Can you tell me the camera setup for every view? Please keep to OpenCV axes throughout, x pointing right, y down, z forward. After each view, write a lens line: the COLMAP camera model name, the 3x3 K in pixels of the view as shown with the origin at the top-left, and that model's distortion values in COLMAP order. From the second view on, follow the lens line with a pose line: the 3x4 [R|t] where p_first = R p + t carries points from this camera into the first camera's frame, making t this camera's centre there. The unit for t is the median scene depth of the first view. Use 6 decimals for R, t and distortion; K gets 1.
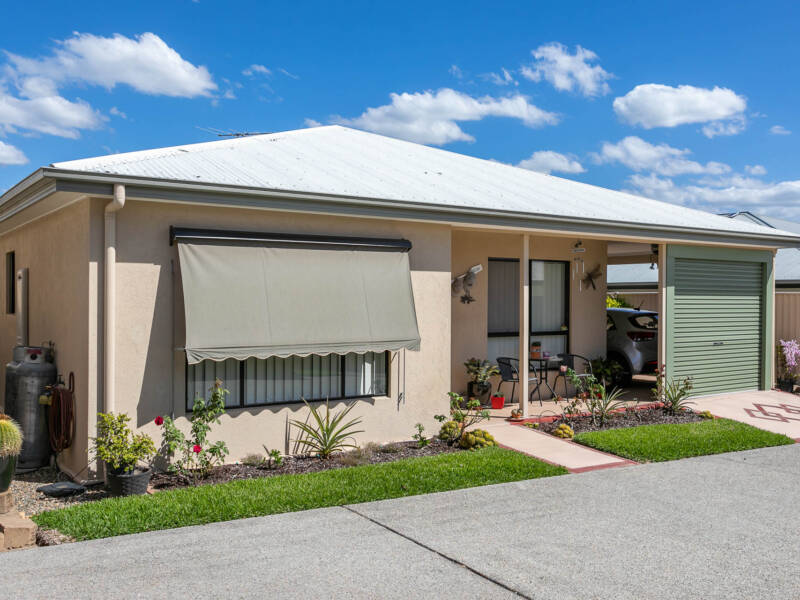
lens RADIAL K [[757.5, 0, 399.5], [0, 757.5, 303.1], [0, 0, 1]] dist [0.000530, 0.000000]
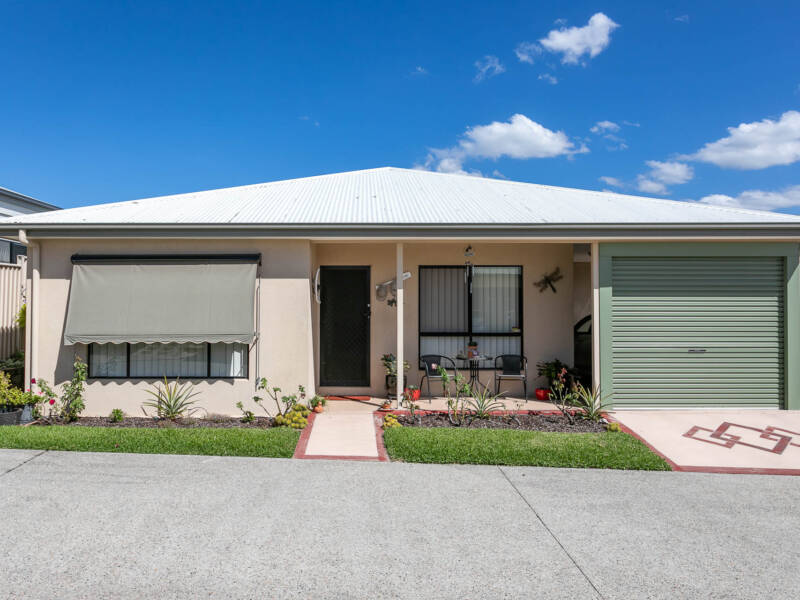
lens RADIAL K [[574.0, 0, 400.0], [0, 574.0, 298.7], [0, 0, 1]] dist [-0.011173, -0.000881]
pose [[0.825106, -0.014283, -0.564797, 0.581082], [-0.000227, 0.999672, -0.025612, 0.011255], [0.564978, 0.021261, 0.824832, 0.282757]]
